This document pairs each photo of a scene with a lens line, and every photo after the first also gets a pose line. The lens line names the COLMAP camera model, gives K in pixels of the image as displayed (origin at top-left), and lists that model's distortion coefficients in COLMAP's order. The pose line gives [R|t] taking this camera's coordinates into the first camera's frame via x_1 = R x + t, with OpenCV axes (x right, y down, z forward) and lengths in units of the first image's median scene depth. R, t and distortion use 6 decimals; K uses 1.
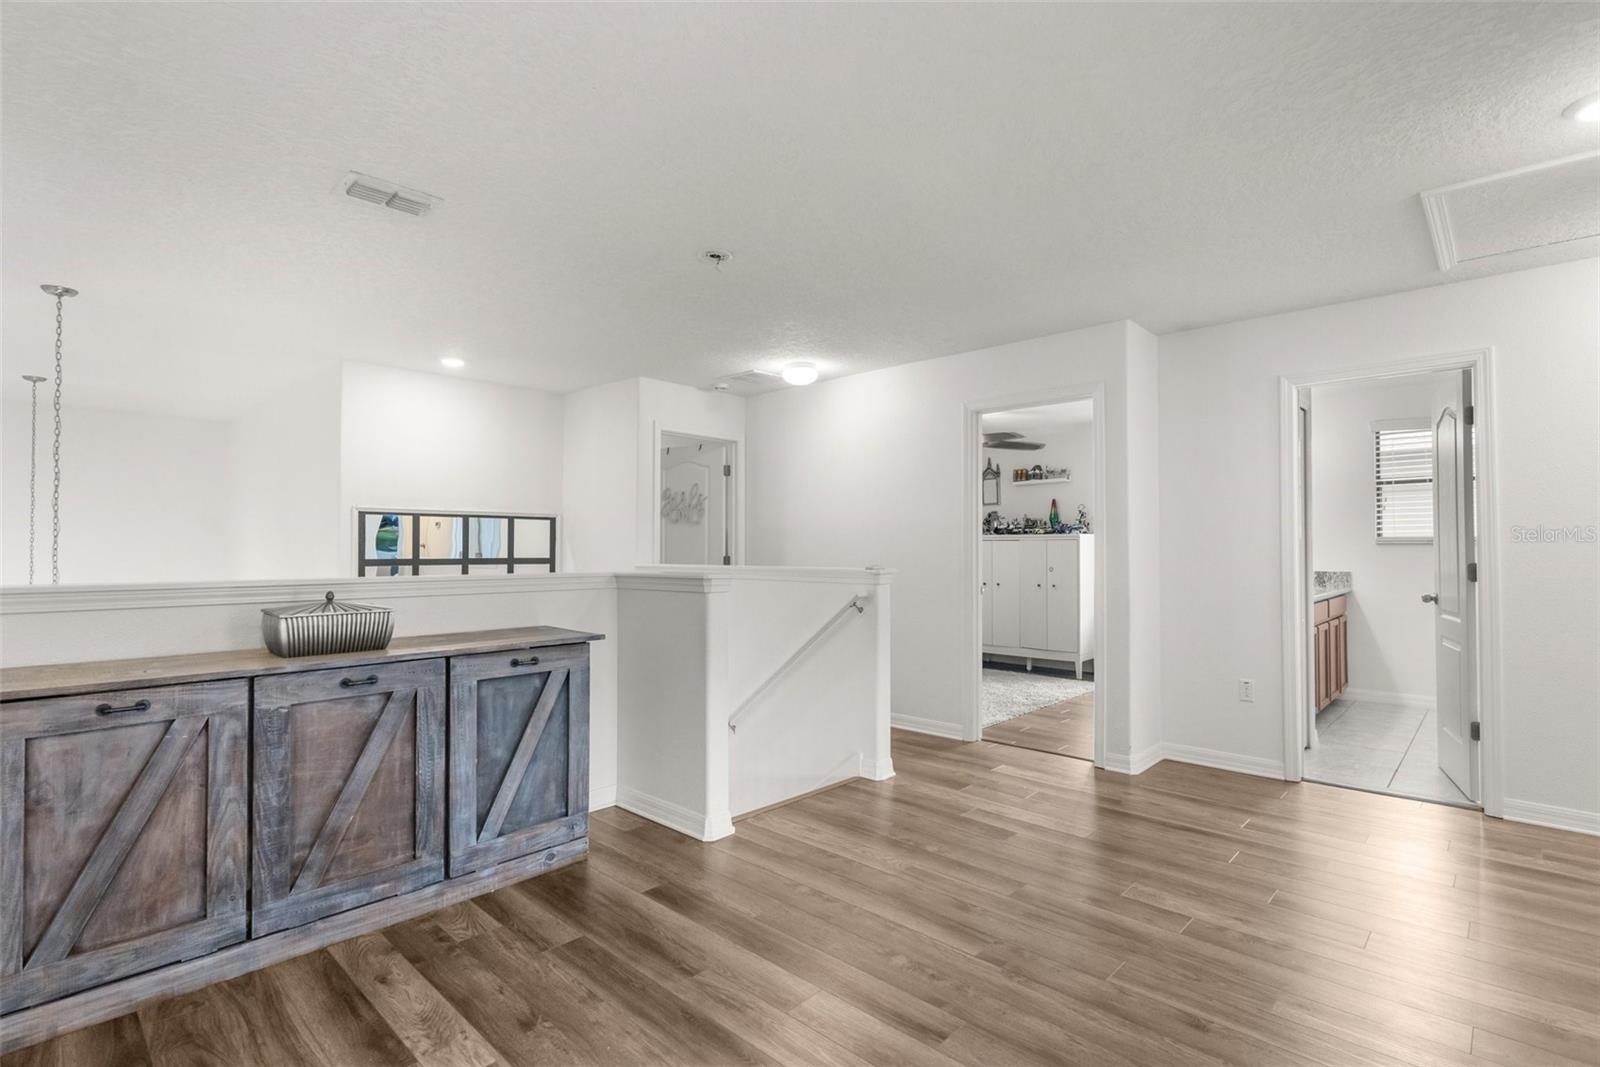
lens RADIAL K [[743.6, 0, 789.9], [0, 743.6, 537.2], [0, 0, 1]] dist [-0.014494, 0.005275]
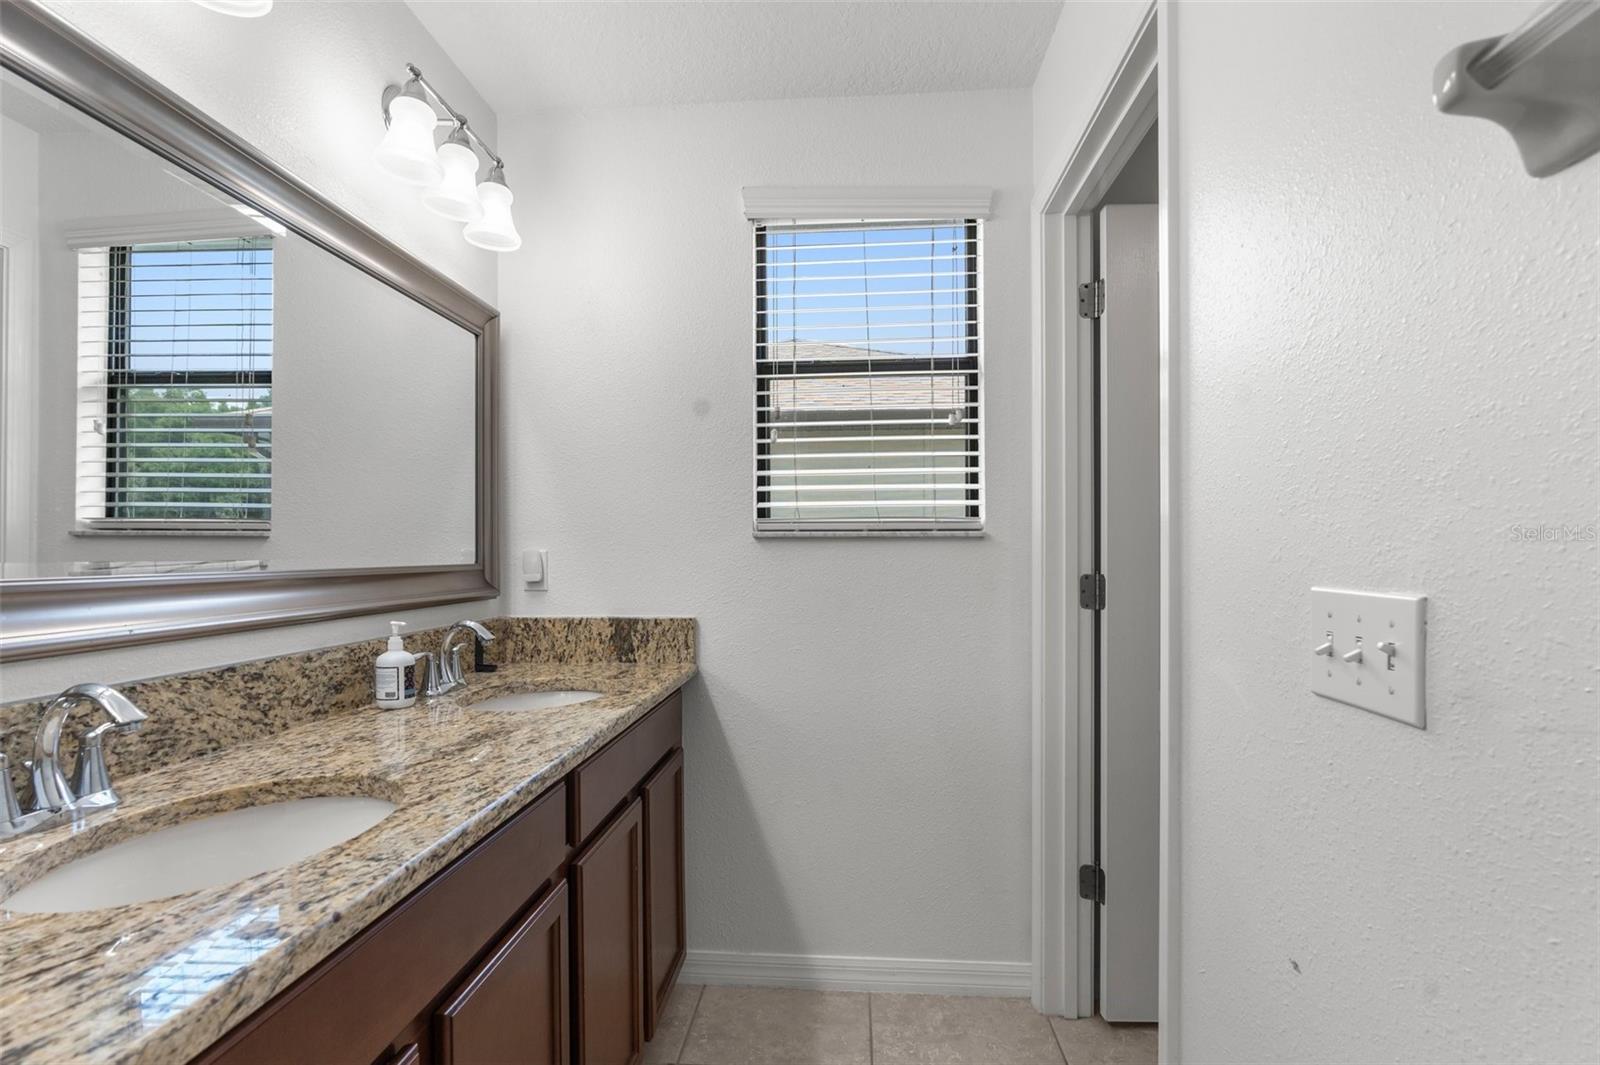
lens RADIAL K [[743.6, 0, 803.8], [0, 743.6, 541.5], [0, 0, 1]] dist [-0.014494, 0.005275]
pose [[0.770642, -0.000524, 0.637268, 0.457003], [-0.004144, 0.999974, 0.005834, 0.007047], [-0.637255, -0.007136, 0.770620, 0.555299]]
